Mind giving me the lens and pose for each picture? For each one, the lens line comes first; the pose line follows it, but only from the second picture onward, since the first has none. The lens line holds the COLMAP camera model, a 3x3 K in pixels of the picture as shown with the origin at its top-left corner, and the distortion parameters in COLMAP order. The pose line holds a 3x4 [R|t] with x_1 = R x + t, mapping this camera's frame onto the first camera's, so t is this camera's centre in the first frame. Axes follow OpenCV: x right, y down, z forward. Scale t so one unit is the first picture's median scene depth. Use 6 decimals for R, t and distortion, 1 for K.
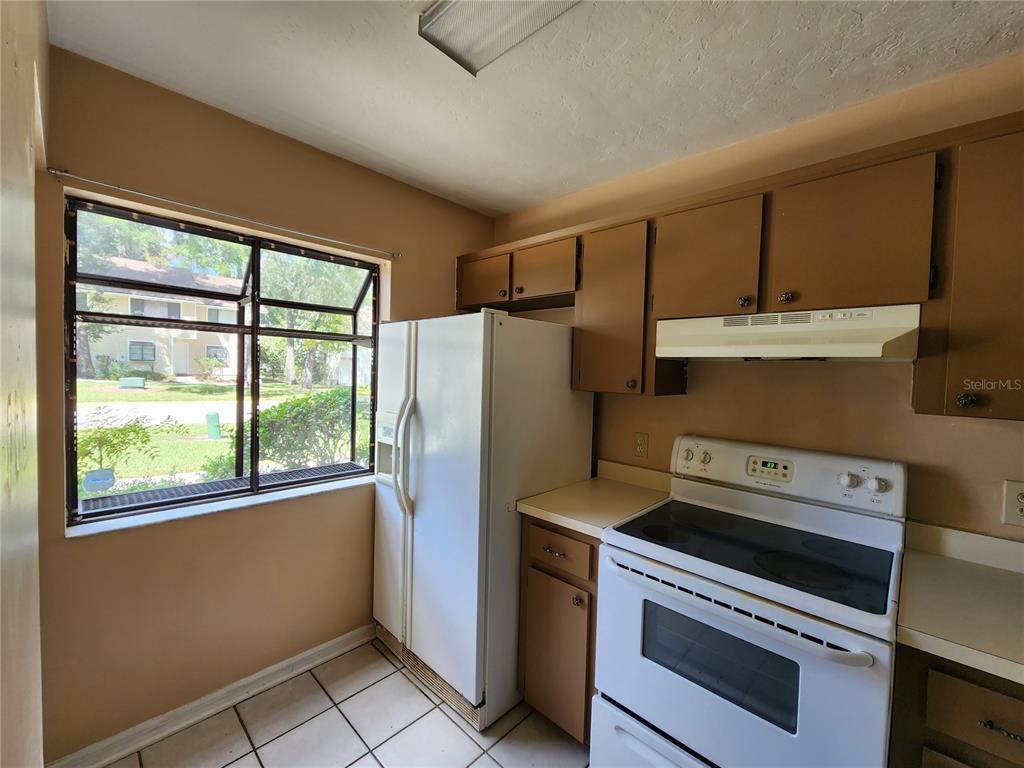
lens RADIAL K [[419.9, 0, 514.6], [0, 419.9, 383.3], [0, 0, 1]] dist [-0.000349, 0.000465]
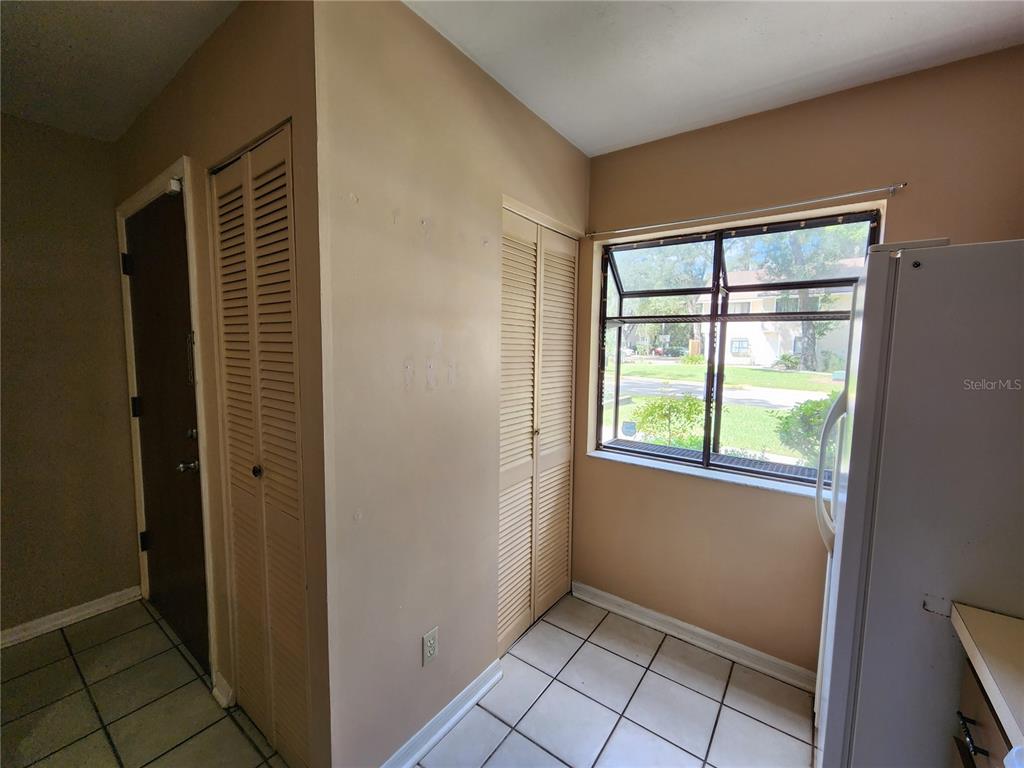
lens RADIAL K [[419.9, 0, 510.5], [0, 419.9, 383.5], [0, 0, 1]] dist [-0.000349, 0.000465]
pose [[0.133646, 0.058165, -0.989321, 0.382905], [-0.044880, 0.997607, 0.052590, 0.008244], [0.990012, 0.037372, 0.135937, 0.336623]]
